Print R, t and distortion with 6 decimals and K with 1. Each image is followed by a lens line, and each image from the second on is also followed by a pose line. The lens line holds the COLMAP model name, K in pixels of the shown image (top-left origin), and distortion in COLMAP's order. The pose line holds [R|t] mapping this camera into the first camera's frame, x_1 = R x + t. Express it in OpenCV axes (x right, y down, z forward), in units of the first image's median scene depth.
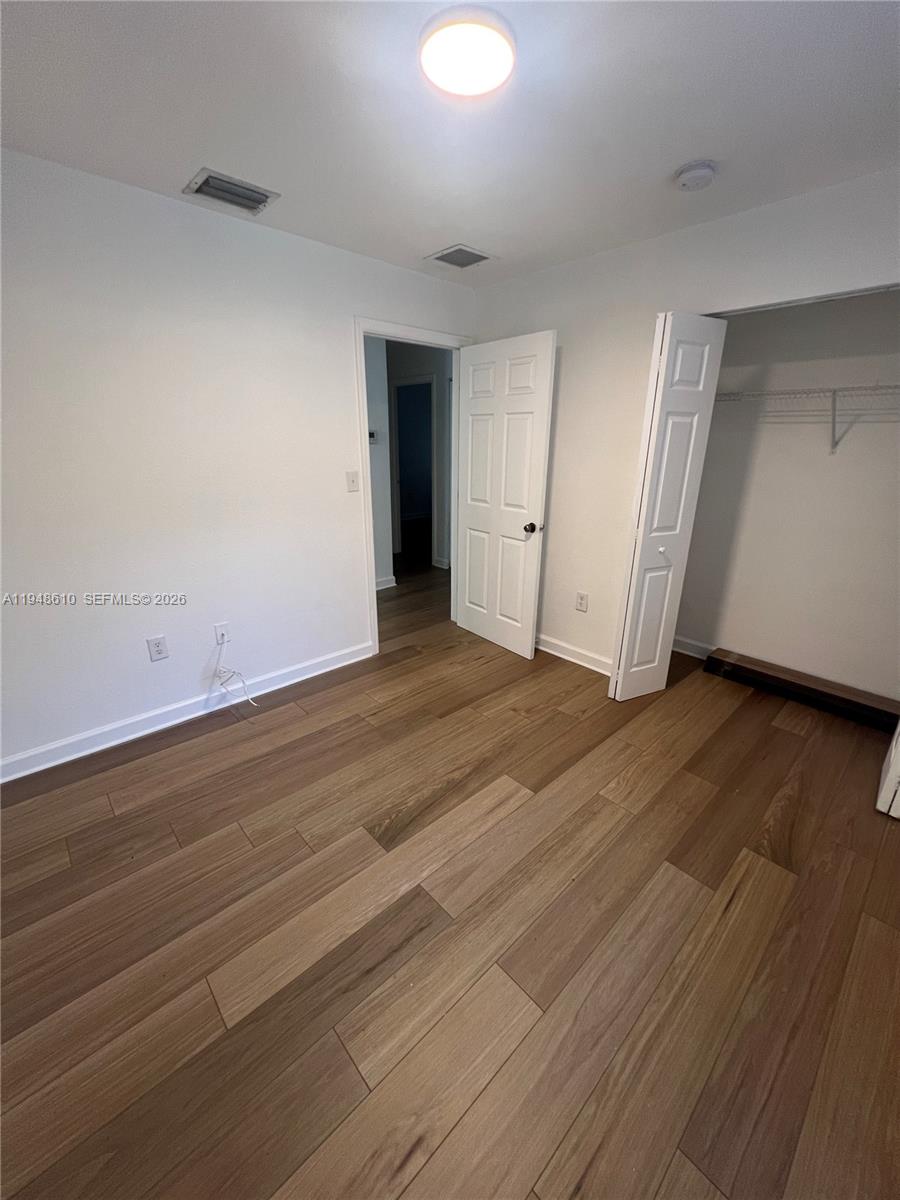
lens RADIAL K [[480.3, 0, 451.2], [0, 480.3, 599.0], [0, 0, 1]] dist [-0.000556, 0.000247]
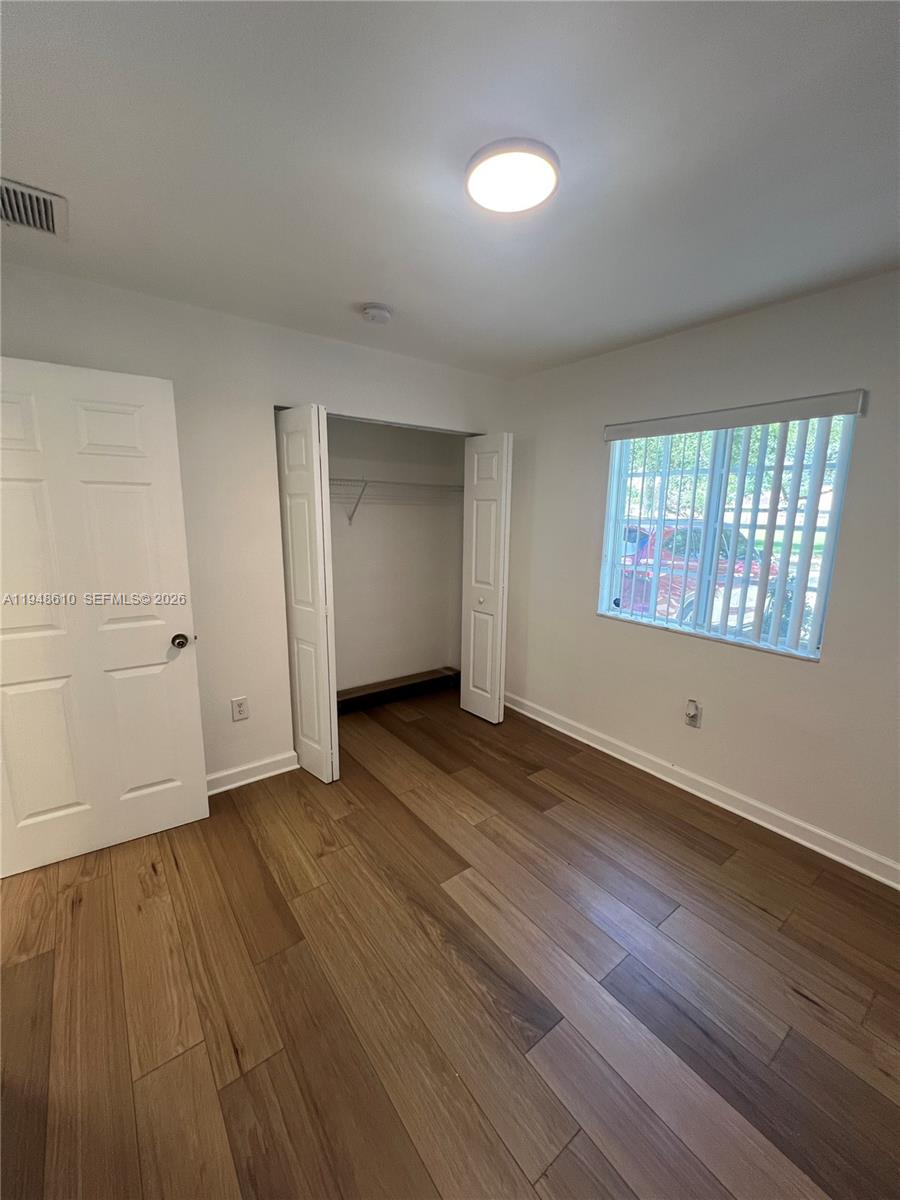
lens RADIAL K [[479.5, 0, 451.5], [0, 479.5, 598.1], [0, 0, 1]] dist [-0.001544, 0.000096]
pose [[0.097230, -0.190303, 0.976899, -0.691605], [0.304948, 0.940036, 0.152771, -0.283278], [-0.947393, 0.283050, 0.149432, 0.724145]]
